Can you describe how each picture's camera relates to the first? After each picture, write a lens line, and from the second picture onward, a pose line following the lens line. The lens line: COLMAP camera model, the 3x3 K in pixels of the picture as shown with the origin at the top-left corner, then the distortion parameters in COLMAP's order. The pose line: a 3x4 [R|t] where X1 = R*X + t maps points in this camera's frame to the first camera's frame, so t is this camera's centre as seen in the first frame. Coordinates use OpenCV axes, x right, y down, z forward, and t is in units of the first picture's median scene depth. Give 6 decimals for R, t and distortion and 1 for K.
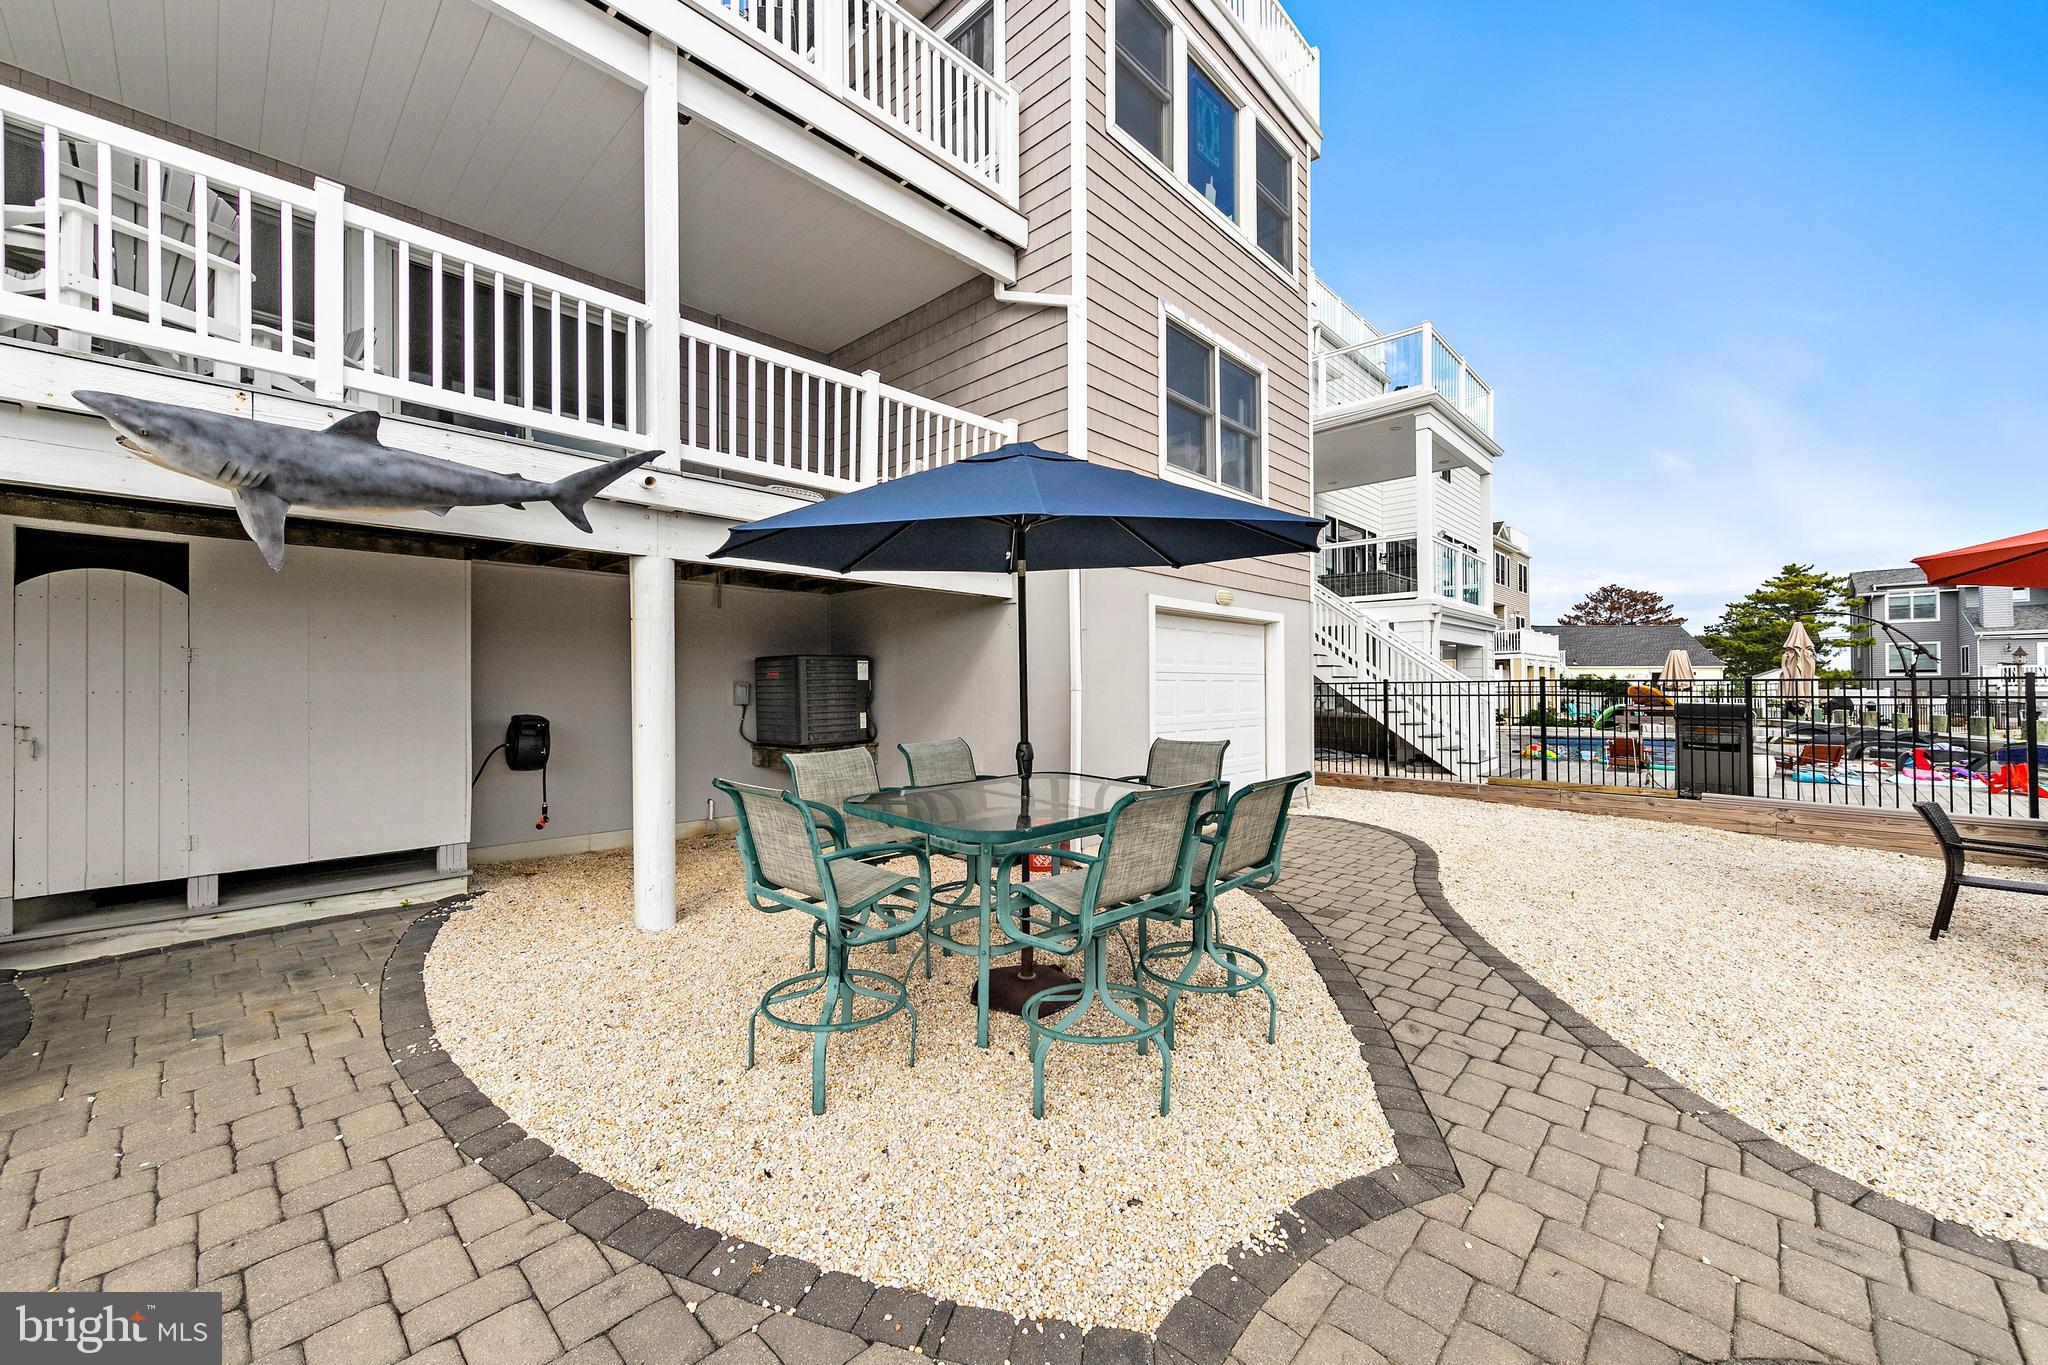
lens RADIAL K [[784.8, 0, 1026.2], [0, 784.8, 681.7], [0, 0, 1]] dist [0.008487, -0.000224]
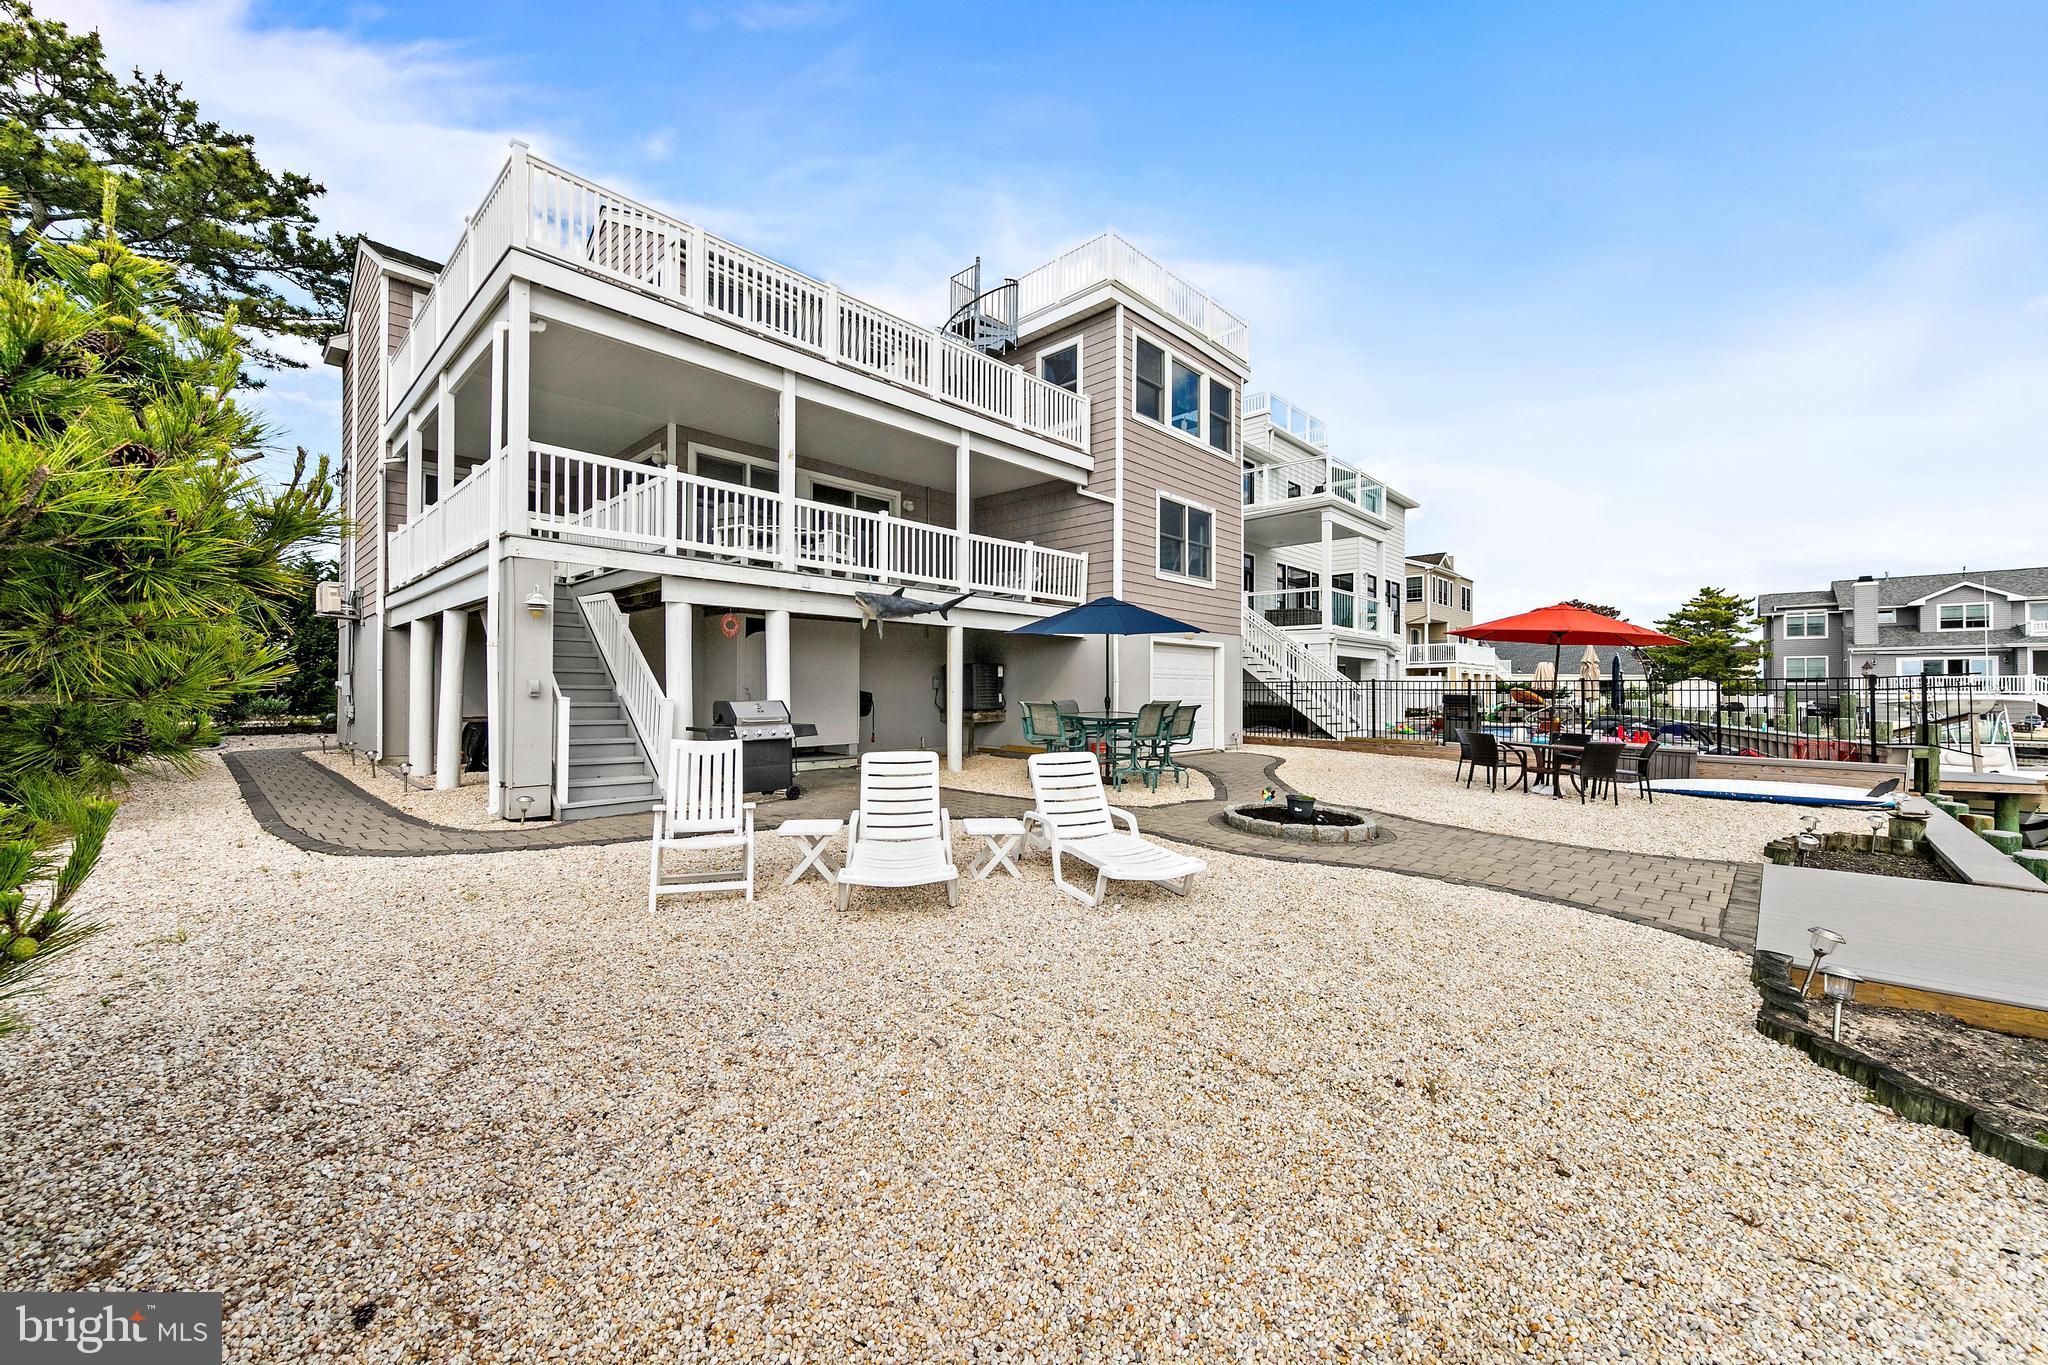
lens RADIAL K [[784.8, 0, 1025.3], [0, 784.8, 687.5], [0, 0, 1]] dist [0.008487, -0.000224]
pose [[0.999948, 0.010024, -0.001697, -0.163433], [-0.010017, 0.999940, 0.004421, 0.017763], [0.001741, -0.004404, 0.999989, -1.041160]]
